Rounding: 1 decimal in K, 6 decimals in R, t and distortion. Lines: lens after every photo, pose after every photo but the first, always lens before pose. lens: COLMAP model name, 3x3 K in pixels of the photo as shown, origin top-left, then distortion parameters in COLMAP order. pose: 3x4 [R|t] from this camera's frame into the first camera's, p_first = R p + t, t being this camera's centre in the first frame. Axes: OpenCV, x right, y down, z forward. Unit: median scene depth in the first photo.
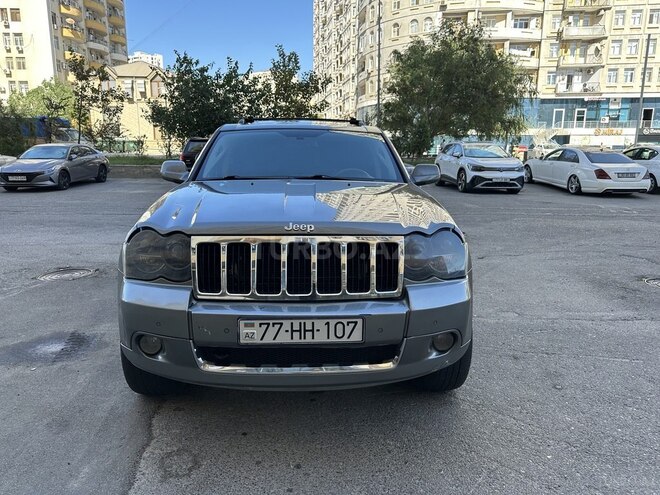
lens RADIAL K [[464.1, 0, 332.2], [0, 464.1, 246.0], [0, 0, 1]] dist [0.022997, -0.027595]
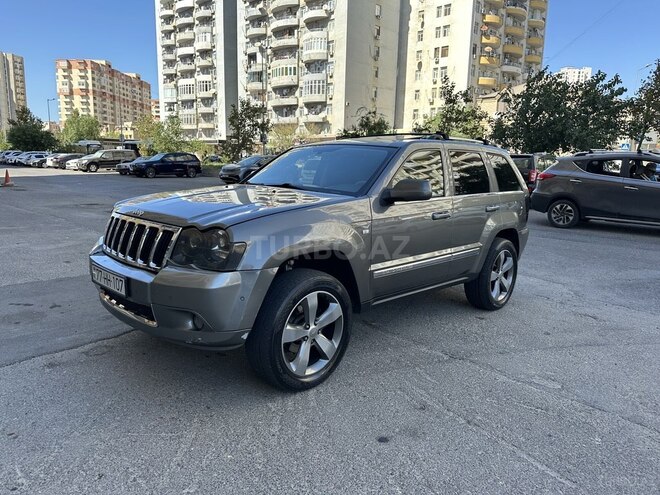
lens RADIAL K [[462.5, 0, 330.0], [0, 462.5, 250.0], [0, 0, 1]] dist [0.043210, -0.062136]
pose [[0.682405, 0.145018, -0.716445, 0.040368], [-0.164232, 0.985482, 0.043046, -0.002509], [0.712286, 0.088289, 0.696314, 0.012479]]
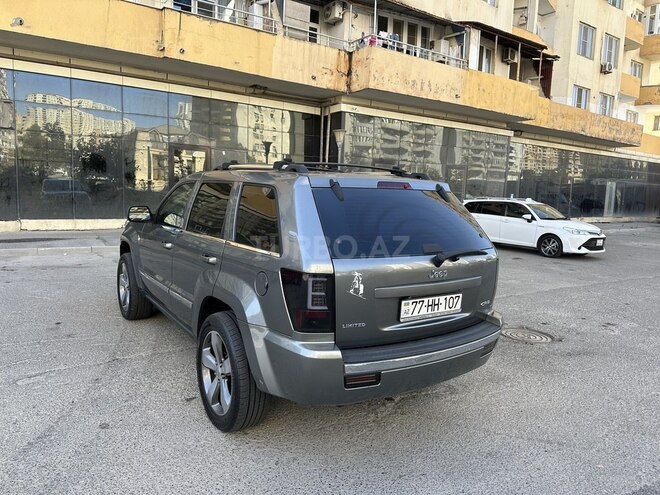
lens RADIAL K [[470.0, 0, 325.6], [0, 470.0, 252.1], [0, 0, 1]] dist [0.030503, -0.039133]
pose [[-0.855000, 0.030777, -0.517714, 0.022219], [-0.138113, 0.948678, 0.284489, -0.025257], [0.499900, 0.314741, -0.806869, 0.118699]]
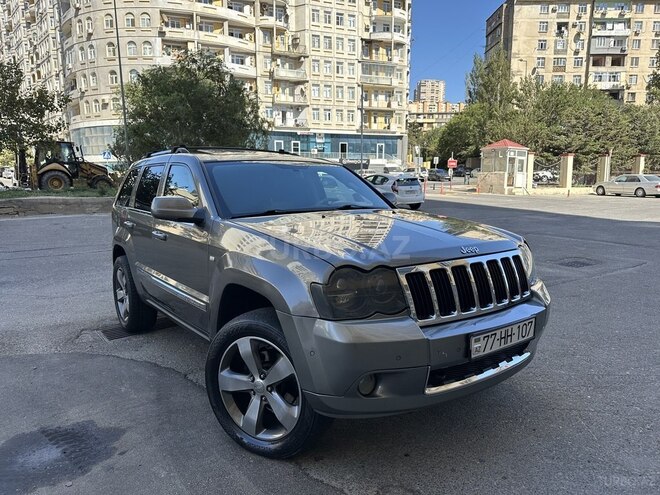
lens RADIAL K [[463.1, 0, 333.0], [0, 463.1, 253.6], [0, 0, 1]] dist [0.031464, -0.044821]
pose [[0.839576, -0.093659, 0.535108, -0.028193], [0.114607, 0.993393, -0.005946, -0.001870], [-0.531015, 0.066319, 0.844763, 0.006142]]
